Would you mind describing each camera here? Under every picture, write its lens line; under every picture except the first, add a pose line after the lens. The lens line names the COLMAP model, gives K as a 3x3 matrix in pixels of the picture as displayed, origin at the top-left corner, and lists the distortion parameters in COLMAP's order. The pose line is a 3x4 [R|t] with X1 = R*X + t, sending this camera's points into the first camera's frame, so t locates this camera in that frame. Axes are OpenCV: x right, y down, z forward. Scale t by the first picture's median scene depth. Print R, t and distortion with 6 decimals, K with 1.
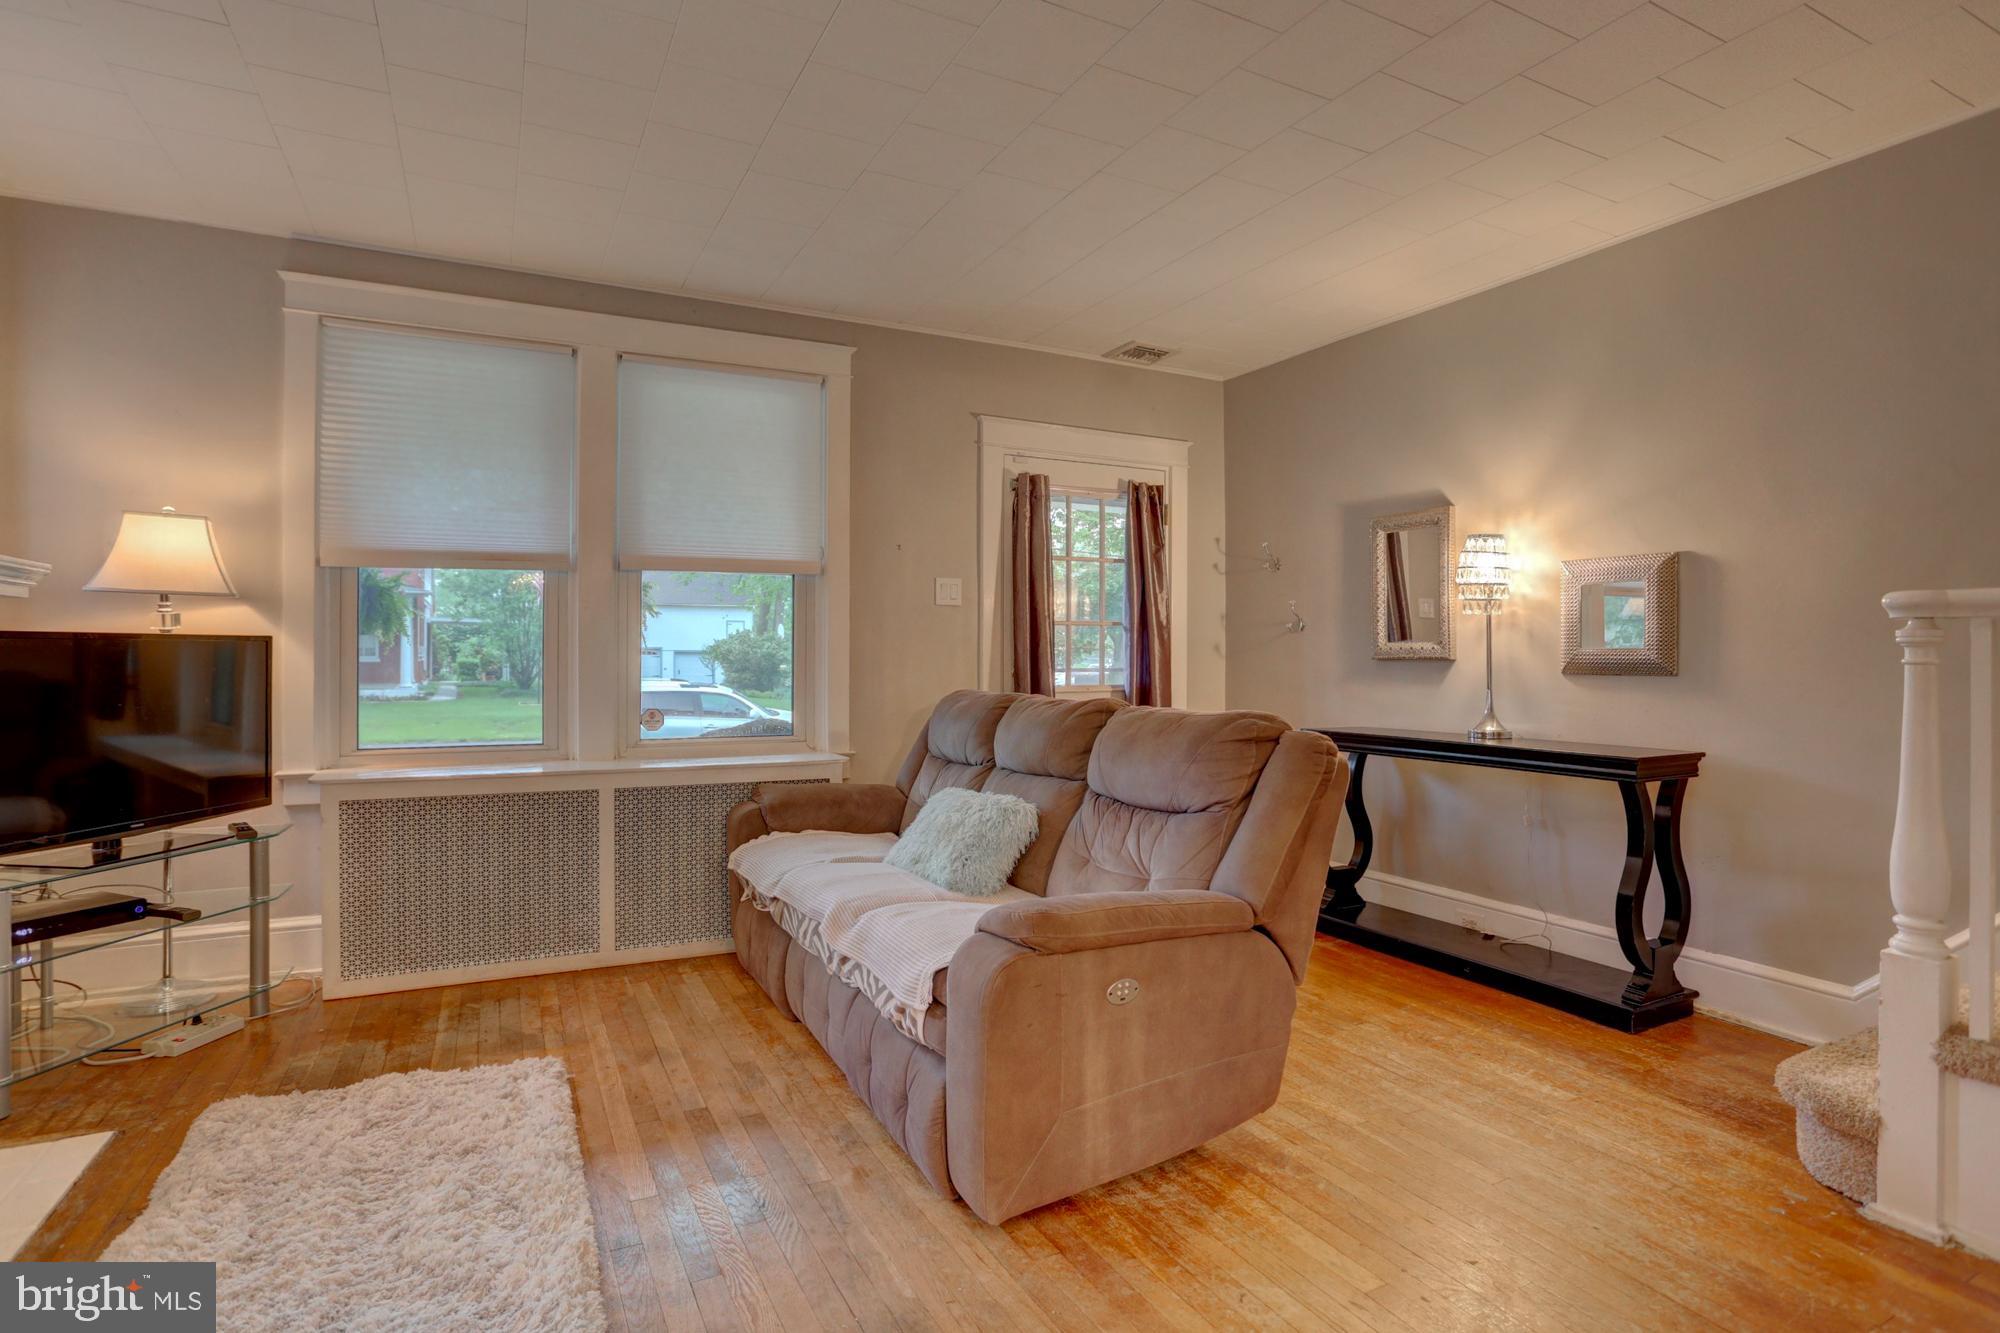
lens RADIAL K [[995.2, 0, 962.7], [0, 995.2, 657.2], [0, 0, 1]] dist [-0.076189, 0.030537]
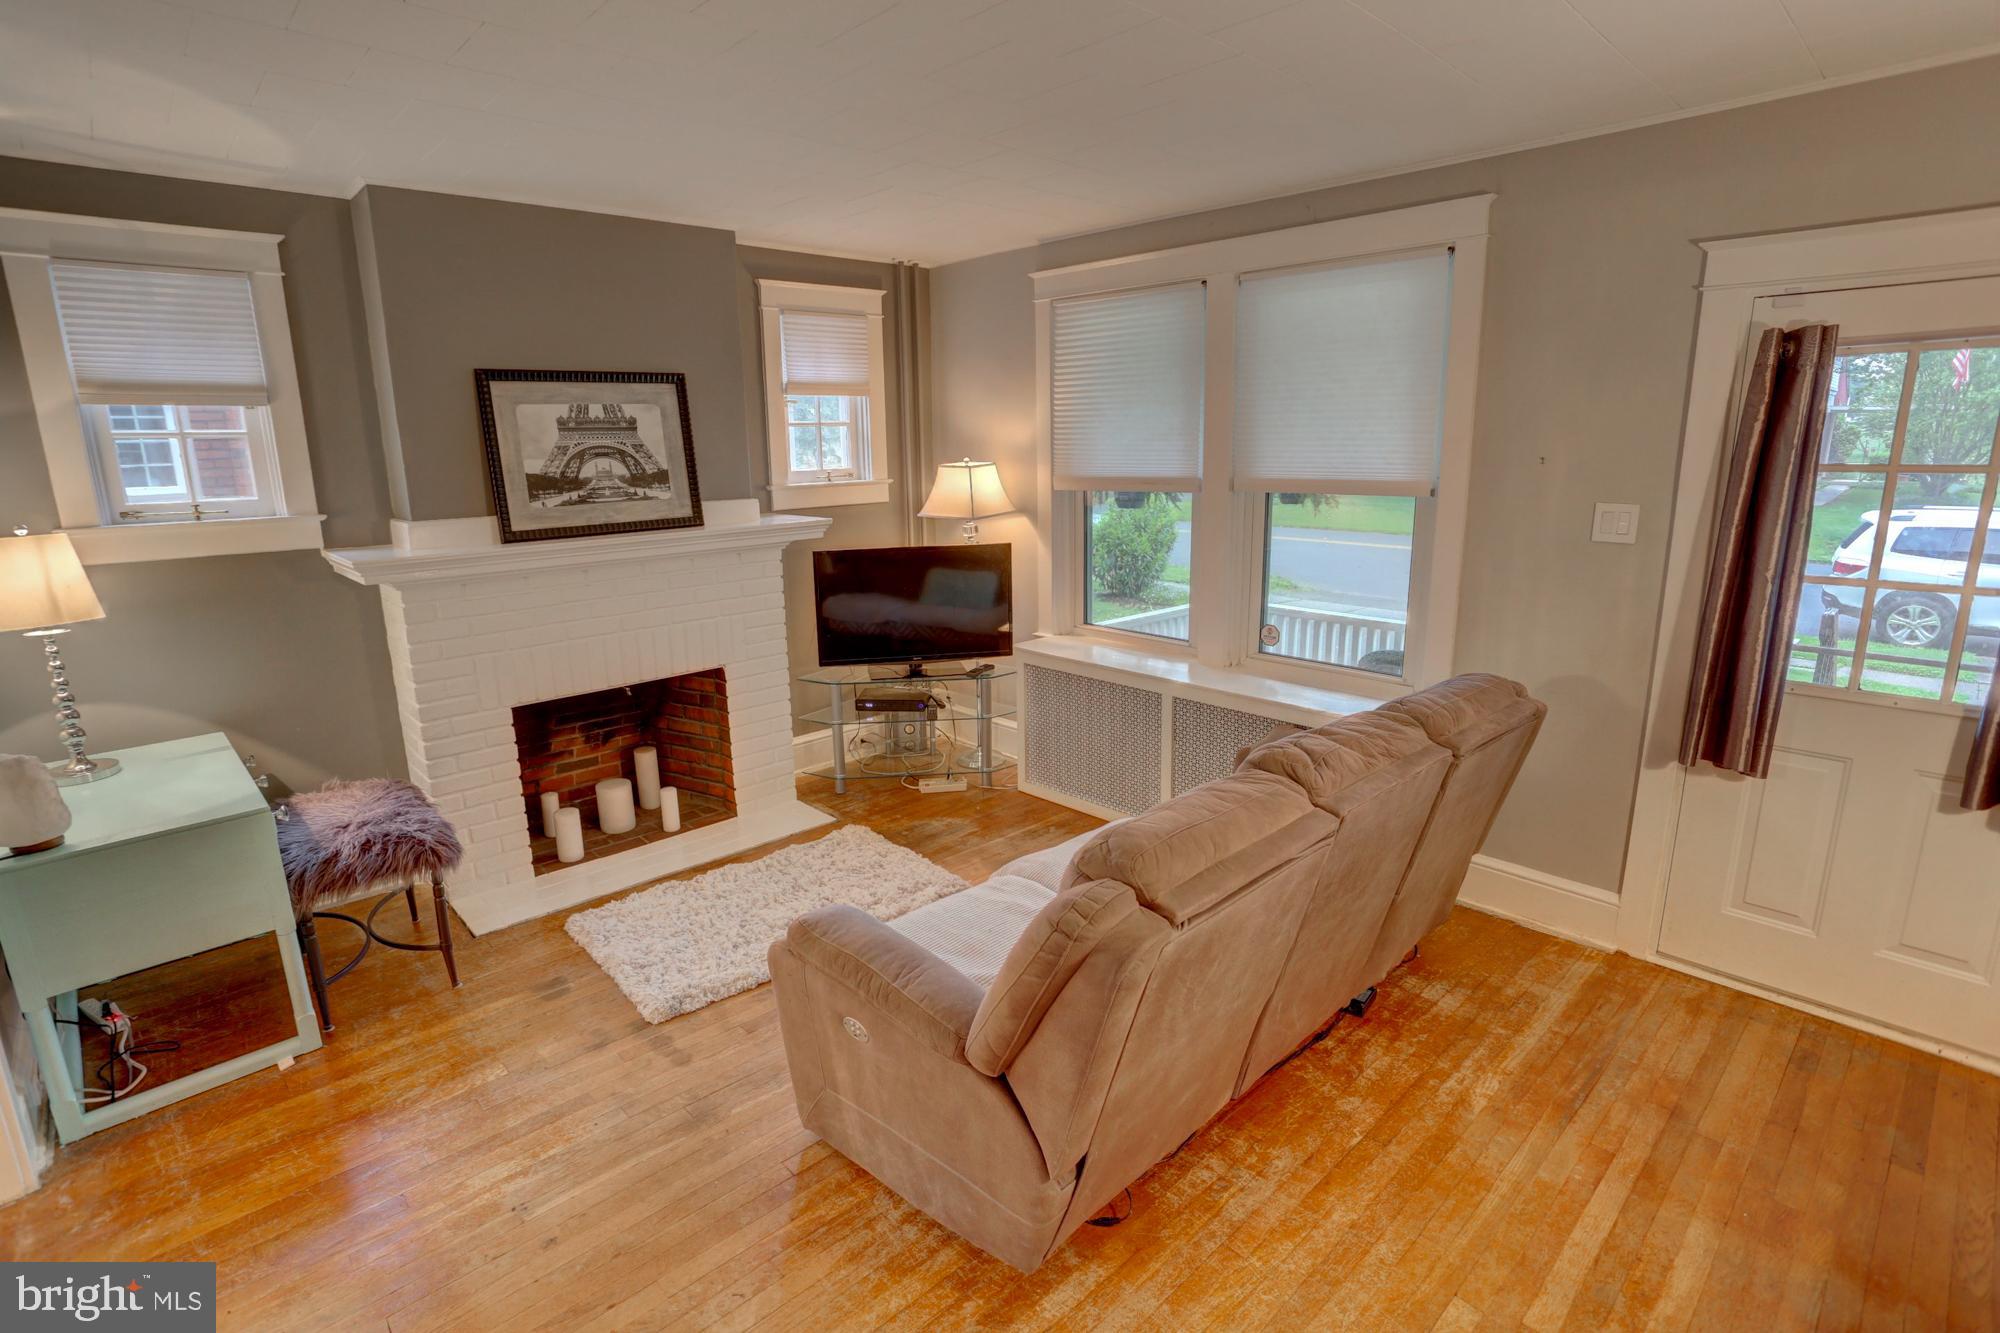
lens RADIAL K [[964.5, 0, 1006.6], [0, 964.5, 652.6], [0, 0, 1]] dist [-0.069134, 0.026827]
pose [[0.301558, 0.200718, -0.932081, 0.639930], [0.014509, 0.976511, 0.214980, -0.164000], [0.953337, -0.078353, 0.291562, 0.518246]]
